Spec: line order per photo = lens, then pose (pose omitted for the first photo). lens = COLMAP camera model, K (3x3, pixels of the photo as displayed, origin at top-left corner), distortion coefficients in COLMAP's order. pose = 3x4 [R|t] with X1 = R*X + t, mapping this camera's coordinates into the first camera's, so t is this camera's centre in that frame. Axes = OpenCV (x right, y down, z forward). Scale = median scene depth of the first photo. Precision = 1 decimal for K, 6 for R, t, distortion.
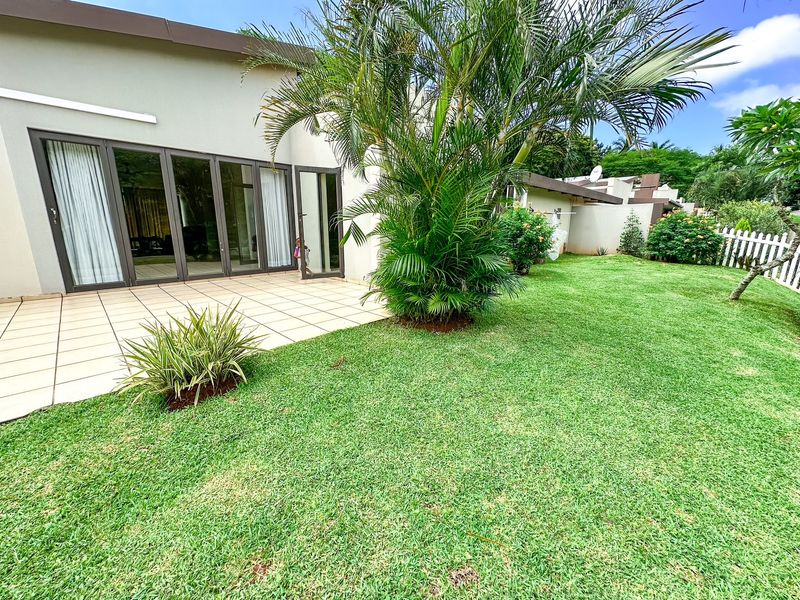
lens RADIAL K [[320.5, 0, 399.5], [0, 320.5, 297.8], [0, 0, 1]] dist [-0.002925, 0.000178]
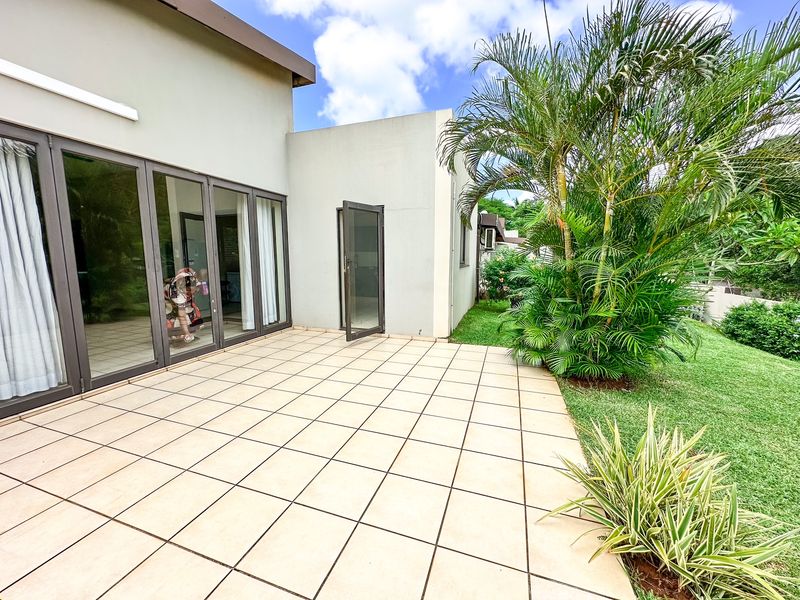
lens RADIAL K [[320.5, 0, 399.5], [0, 320.5, 297.8], [0, 0, 1]] dist [-0.002925, 0.000178]
pose [[0.902757, -0.060655, 0.425853, -0.575857], [0.098698, 0.992803, -0.067822, -0.108542], [-0.418675, 0.103258, 0.902247, 0.255866]]
